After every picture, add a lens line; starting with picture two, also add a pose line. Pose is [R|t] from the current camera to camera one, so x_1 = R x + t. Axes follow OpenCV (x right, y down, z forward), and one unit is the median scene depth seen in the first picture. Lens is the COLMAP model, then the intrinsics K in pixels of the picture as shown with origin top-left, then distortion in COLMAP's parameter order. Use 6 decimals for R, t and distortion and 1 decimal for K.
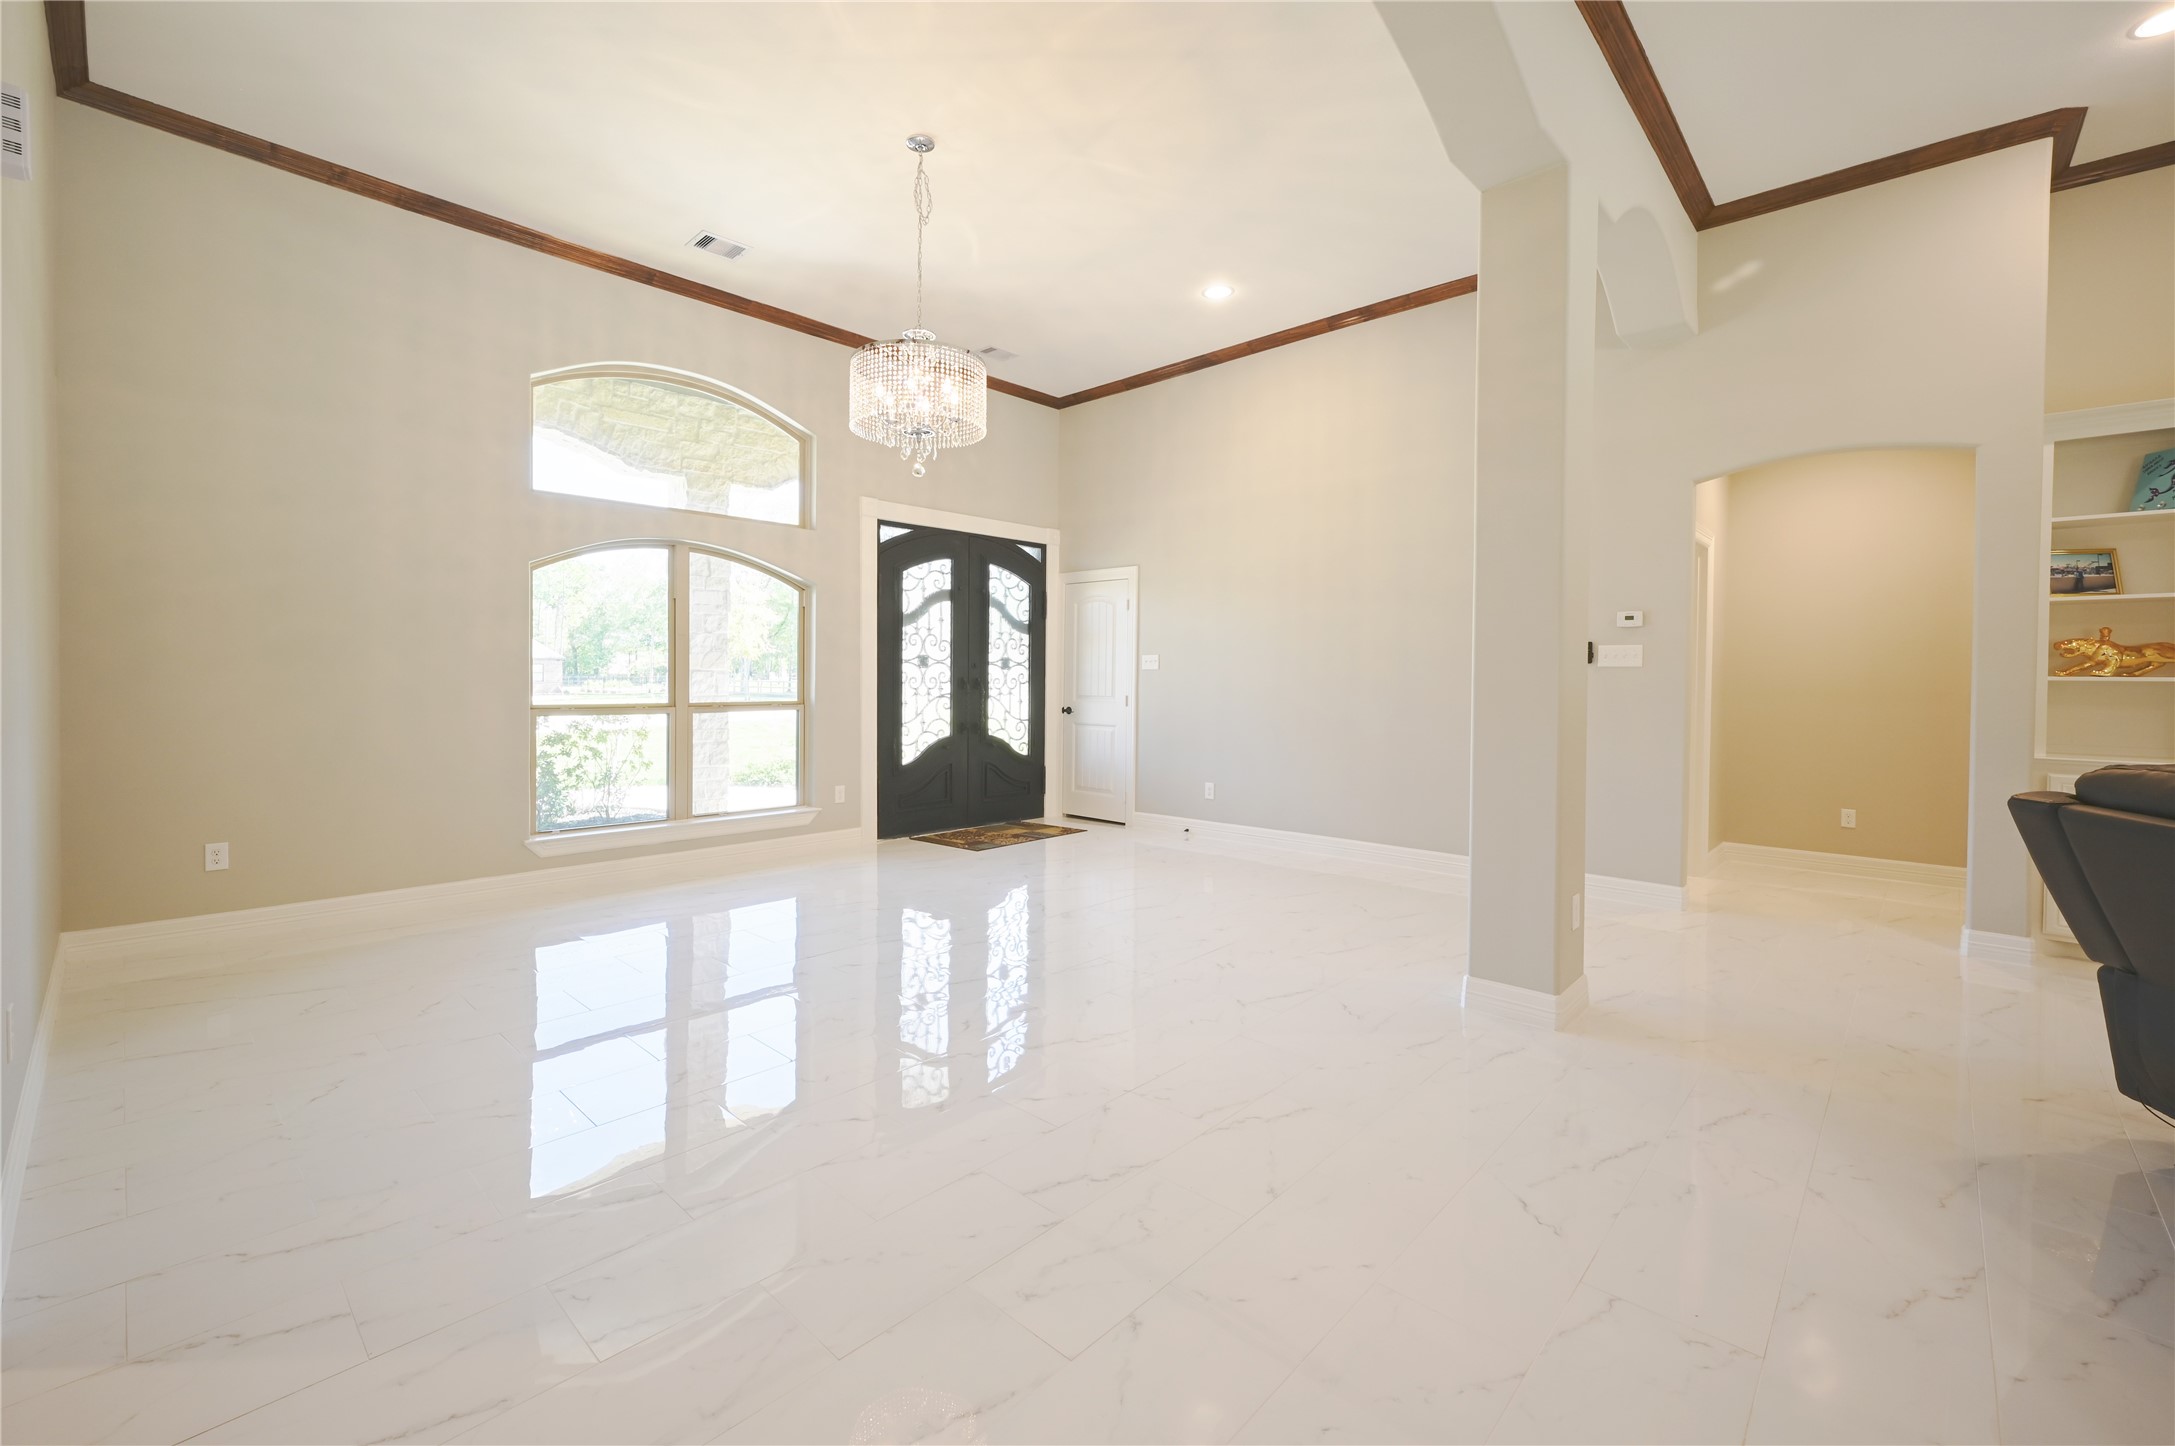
lens RADIAL K [[900.5, 0, 1079.5], [0, 900.5, 692.9], [0, 0, 1]] dist [0.001397, 0.000017]
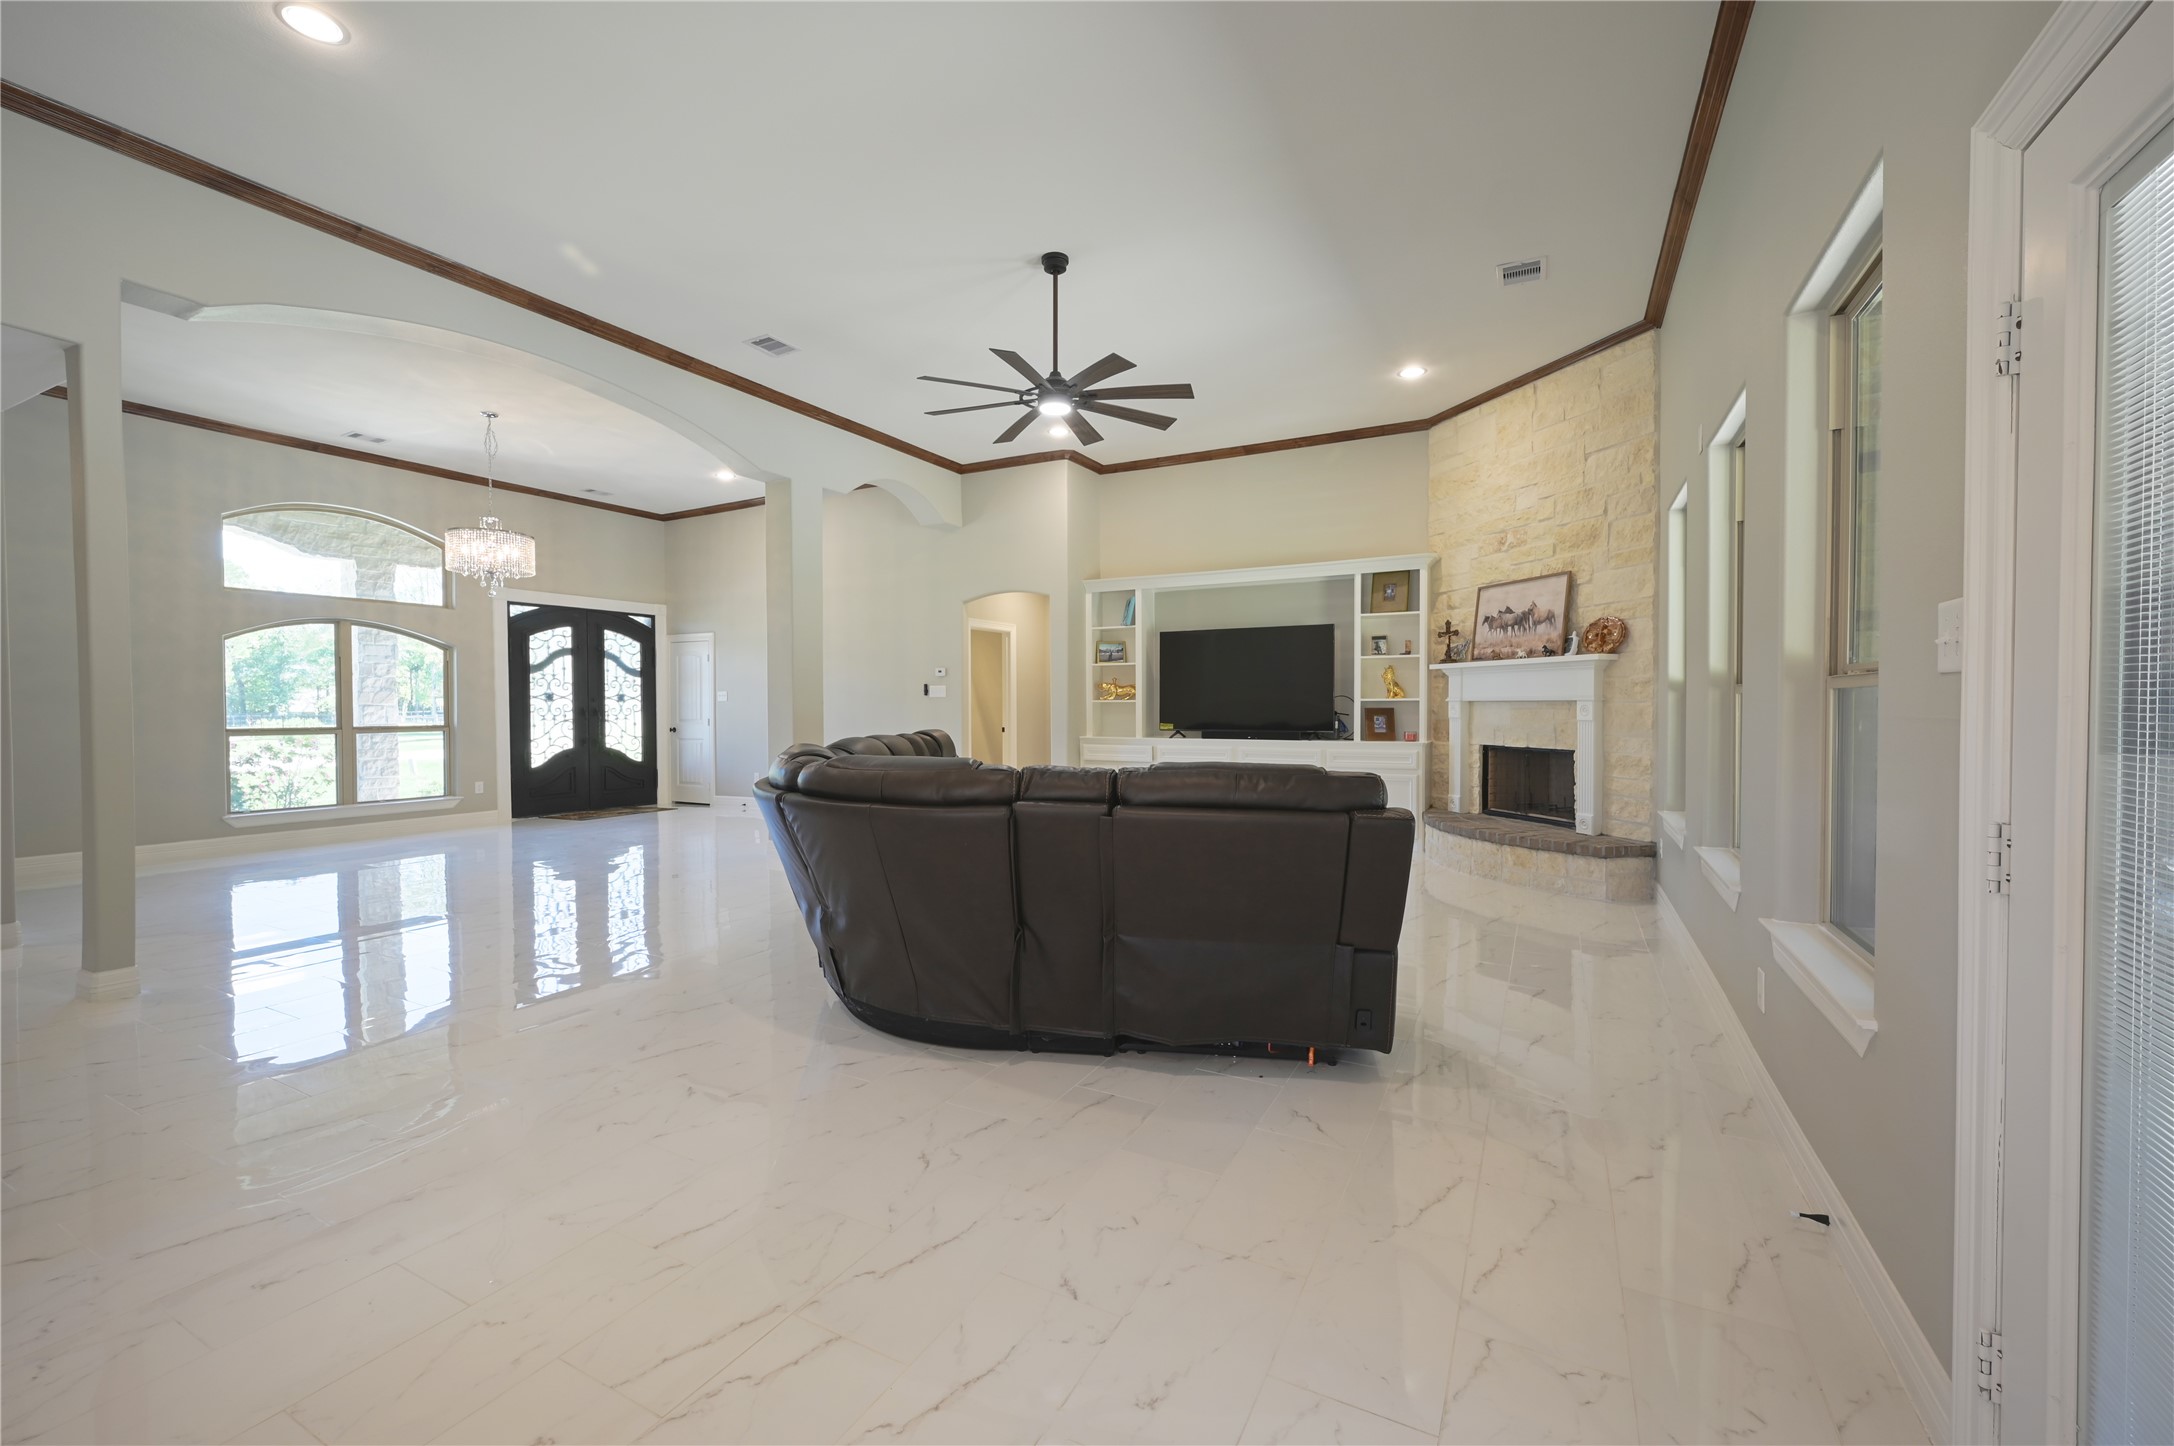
lens RADIAL K [[856.1, 0, 1092.3], [0, 856.1, 723.0], [0, 0, 1]] dist [-0.001965, -0.000554]
pose [[0.963441, -0.018137, 0.267307, 0.300275], [0.017451, 0.999836, 0.004941, 0.015121], [-0.267353, -0.000096, 0.963599, -0.565510]]
